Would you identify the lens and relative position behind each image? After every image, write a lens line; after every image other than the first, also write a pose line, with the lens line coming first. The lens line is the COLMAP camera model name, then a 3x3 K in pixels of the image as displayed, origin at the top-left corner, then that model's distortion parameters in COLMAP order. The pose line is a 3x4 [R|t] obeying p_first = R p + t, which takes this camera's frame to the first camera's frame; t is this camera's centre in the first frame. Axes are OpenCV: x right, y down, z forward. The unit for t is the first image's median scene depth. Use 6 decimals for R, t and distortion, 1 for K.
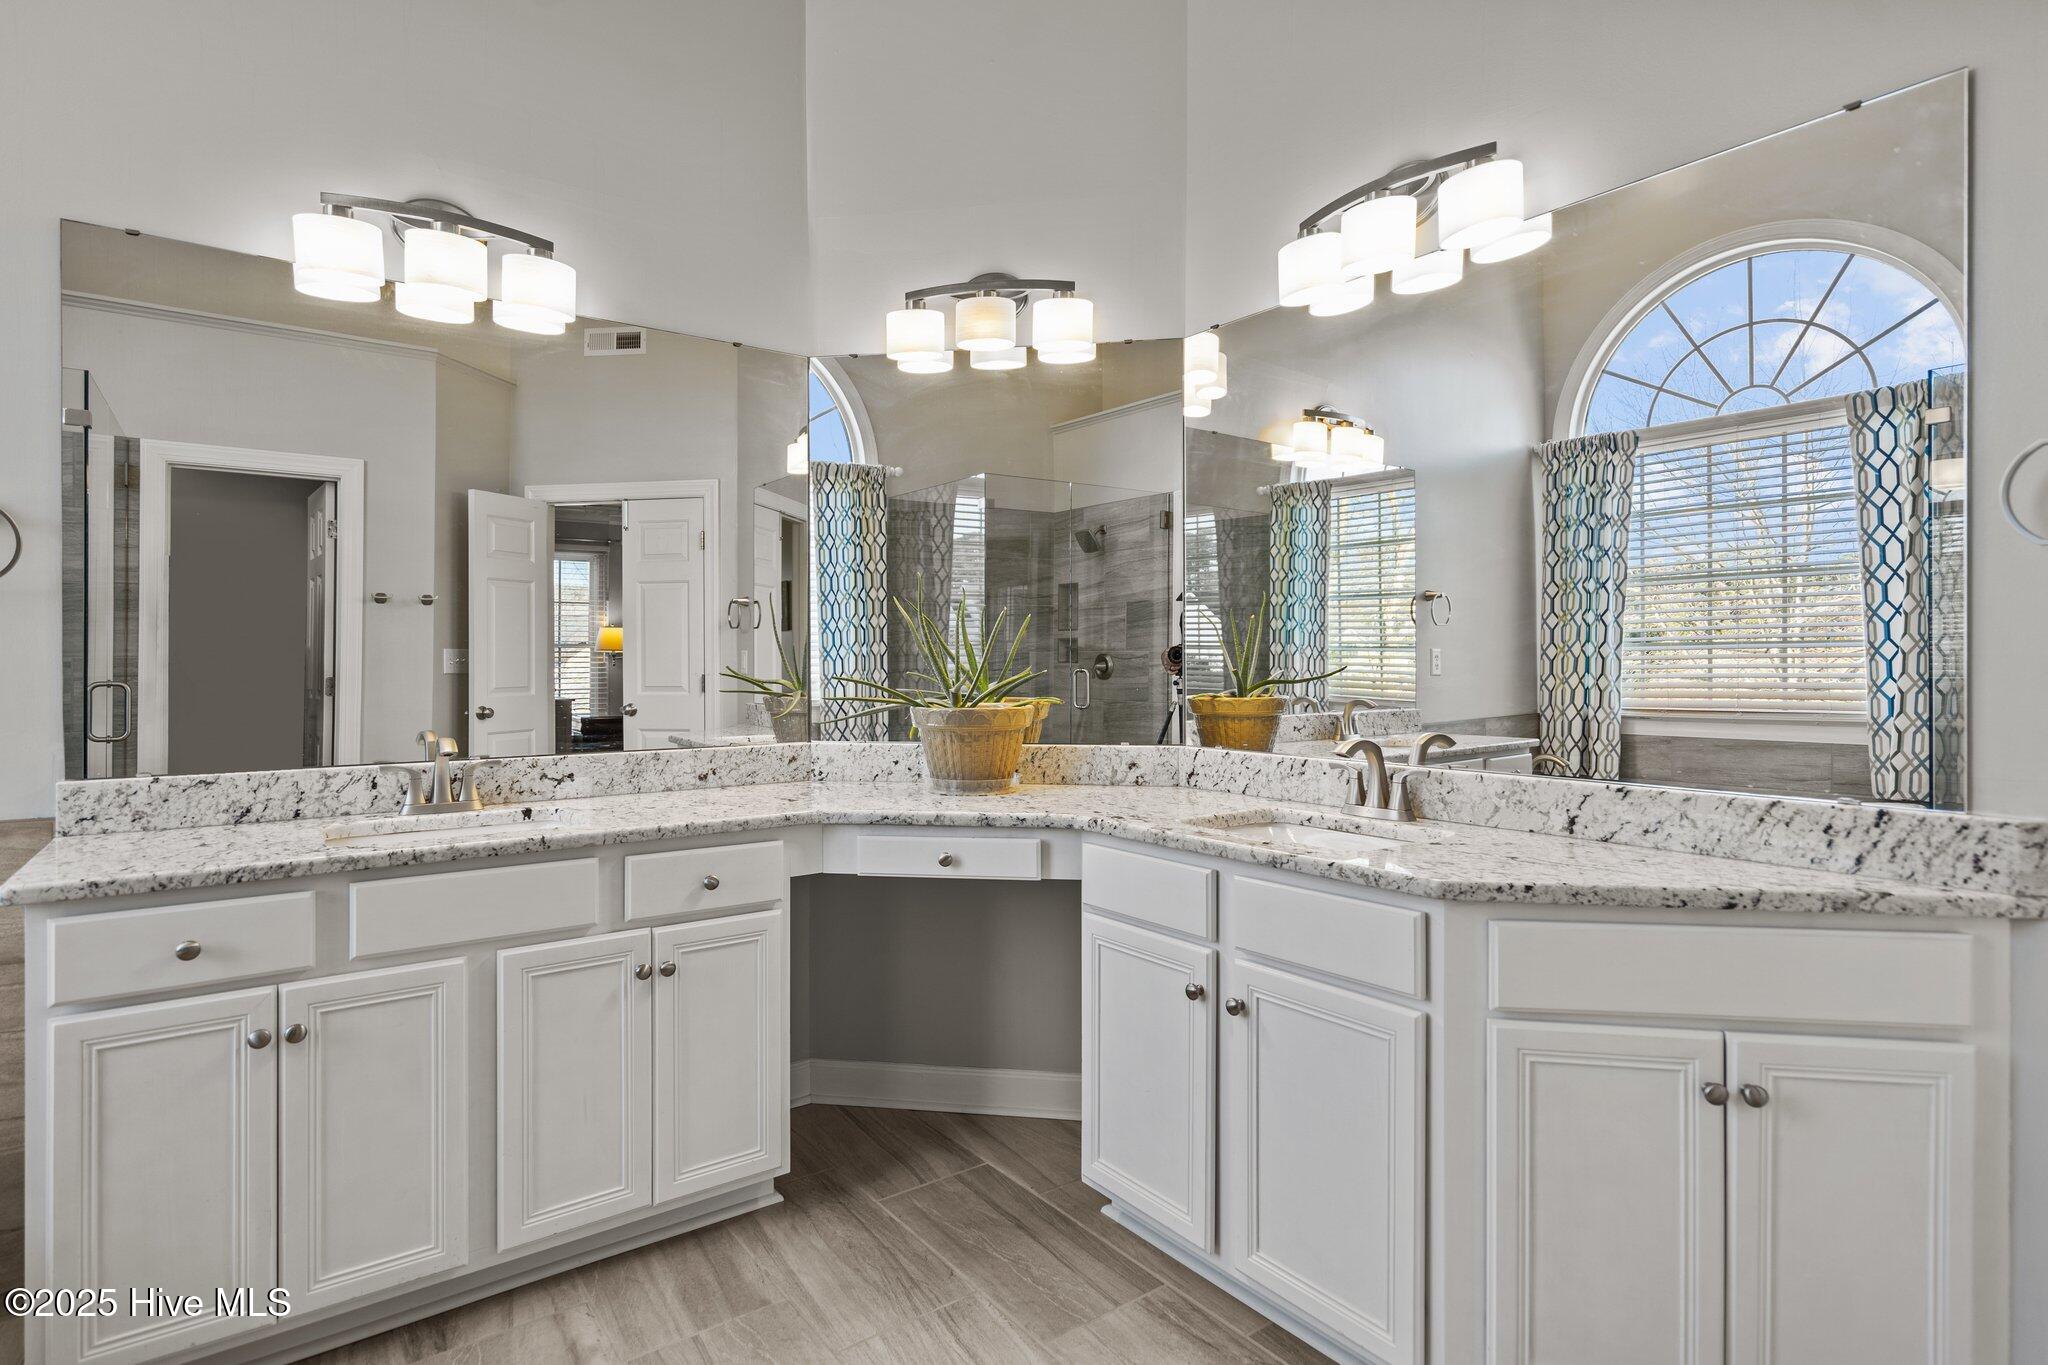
lens RADIAL K [[1041.3, 0, 1022.7], [0, 1041.3, 667.6], [0, 0, 1]] dist [-0.005447, 0.000347]
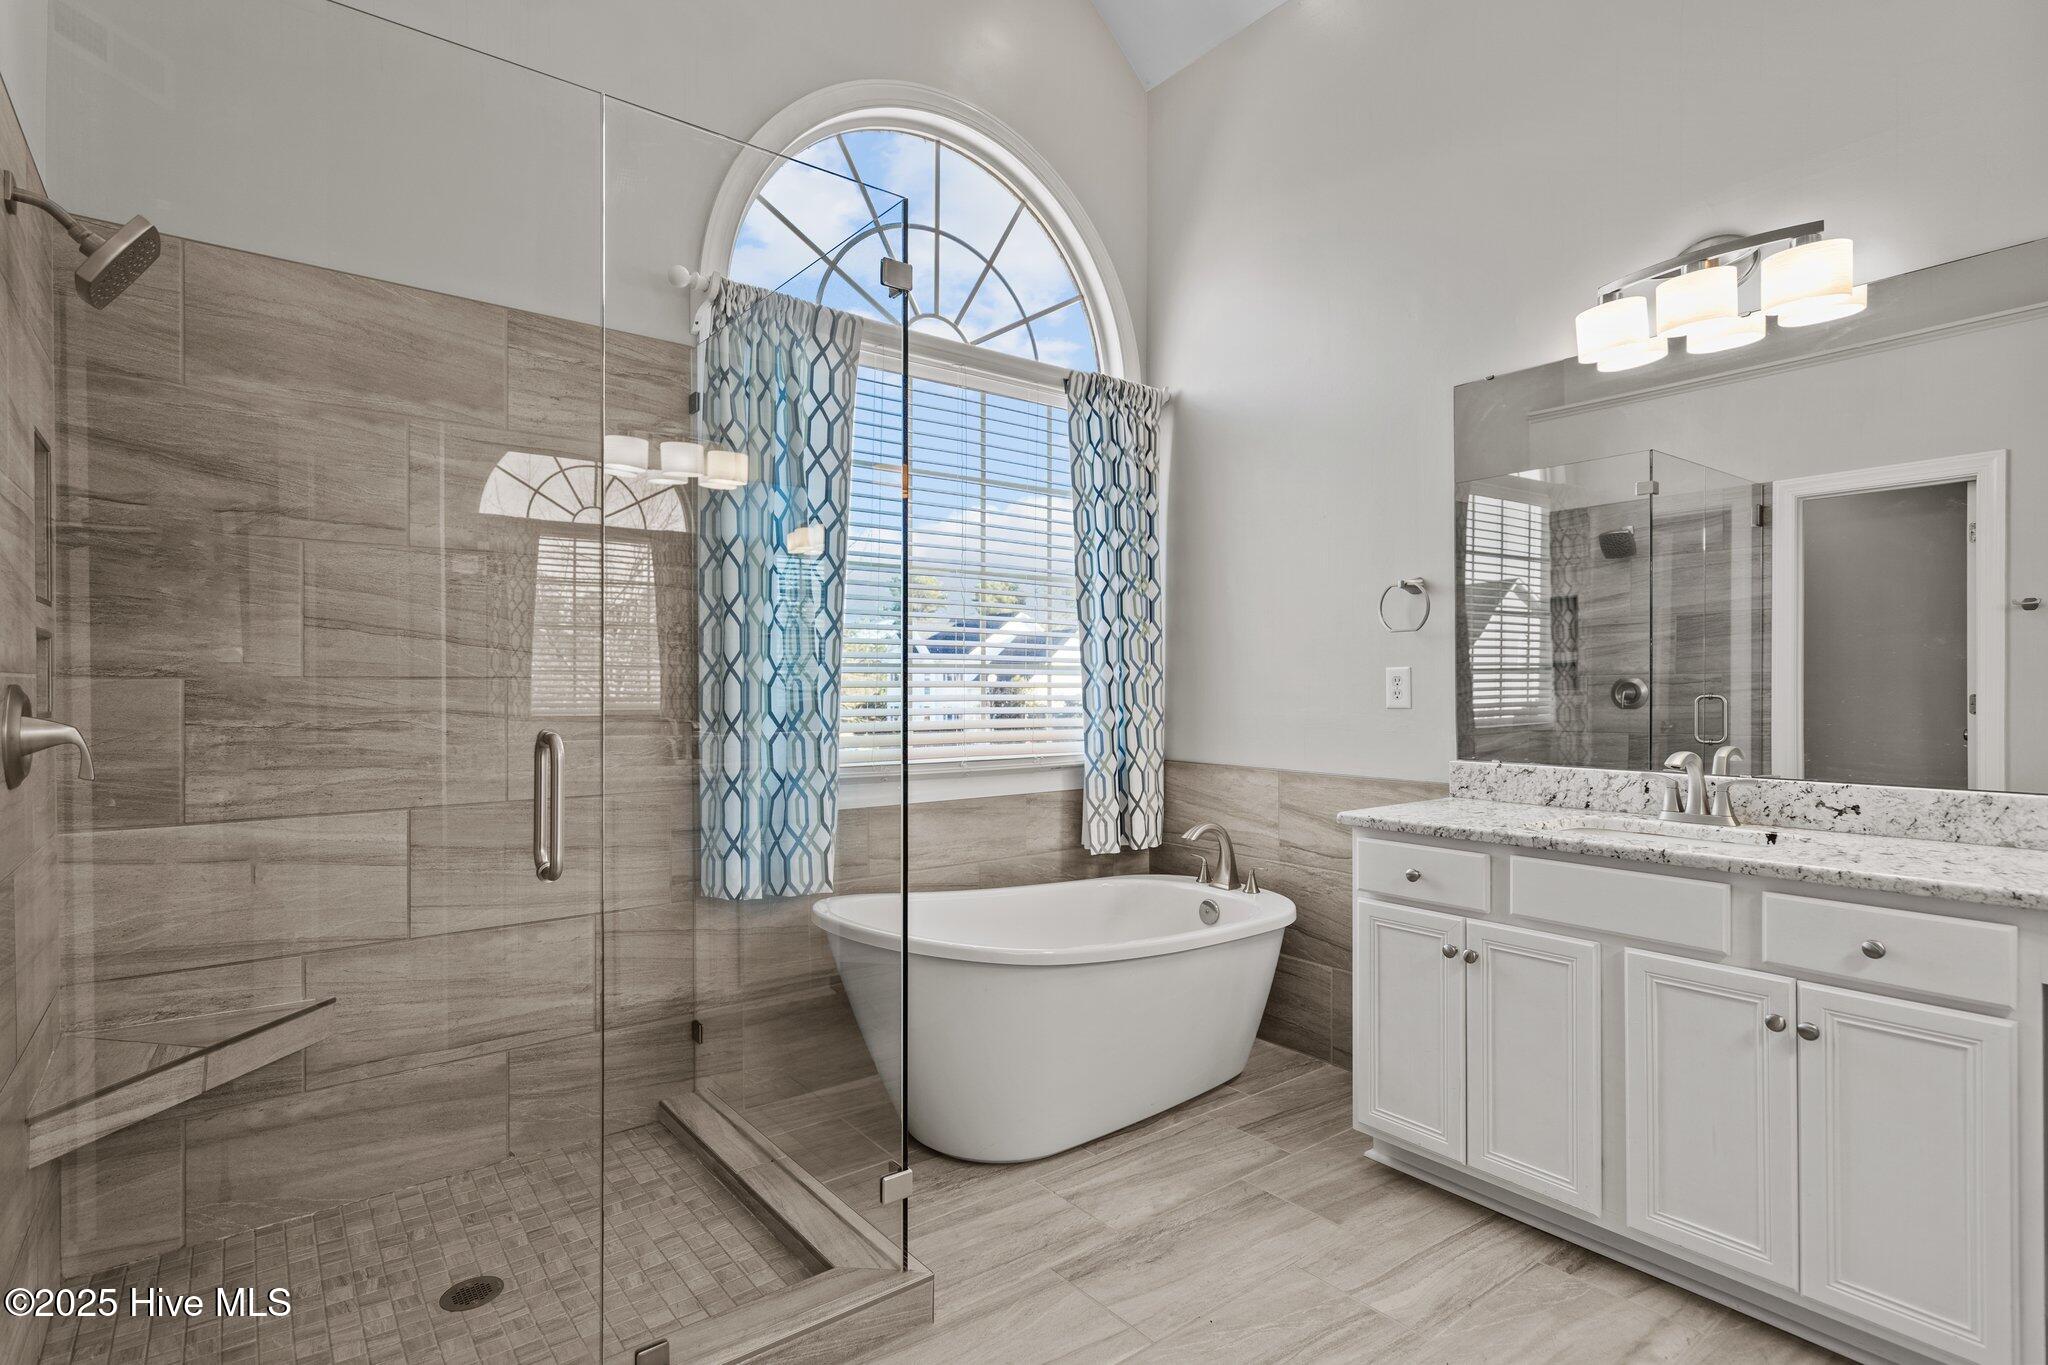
lens RADIAL K [[1026.3, 0, 1022.6], [0, 1026.3, 685.5], [0, 0, 1]] dist [0.006408, 0.000172]
pose [[0.012391, 0.004752, -0.999912, 0.511361], [-0.000124, 0.999989, 0.004751, -0.005280], [0.999923, 0.000065, 0.012391, 0.324760]]
